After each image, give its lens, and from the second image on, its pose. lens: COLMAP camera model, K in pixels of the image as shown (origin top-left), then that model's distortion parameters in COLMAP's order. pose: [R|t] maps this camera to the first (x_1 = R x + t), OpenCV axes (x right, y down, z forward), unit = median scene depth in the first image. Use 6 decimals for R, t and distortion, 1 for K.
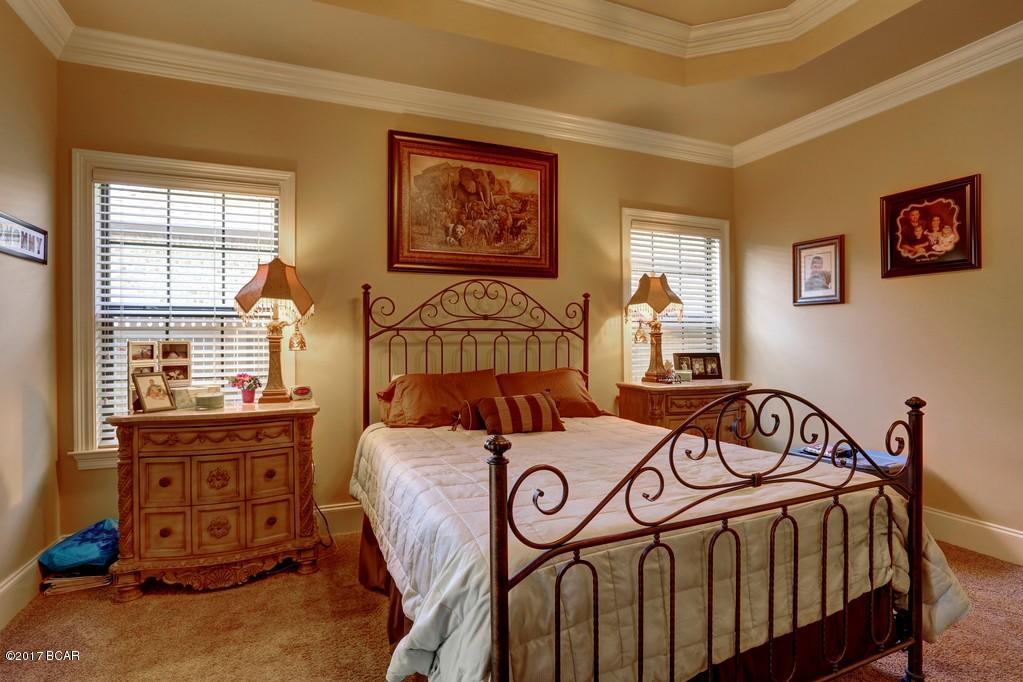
lens RADIAL K [[526.5, 0, 516.2], [0, 526.5, 338.2], [0, 0, 1]] dist [-0.026530, 0.002266]
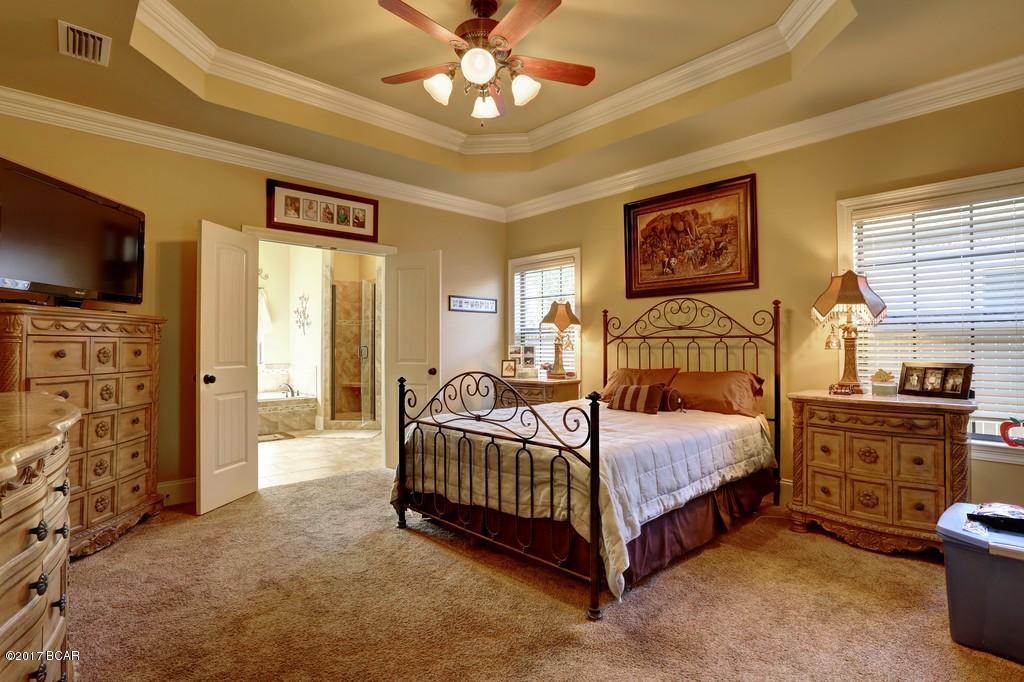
lens RADIAL K [[495.9, 0, 514.8], [0, 495.9, 340.4], [0, 0, 1]] dist [-0.004964, -0.000261]
pose [[0.361383, -0.006262, -0.932396, 0.920517], [0.003220, 0.999980, -0.005468, -0.003401], [0.932412, -0.001026, 0.361396, 0.187471]]
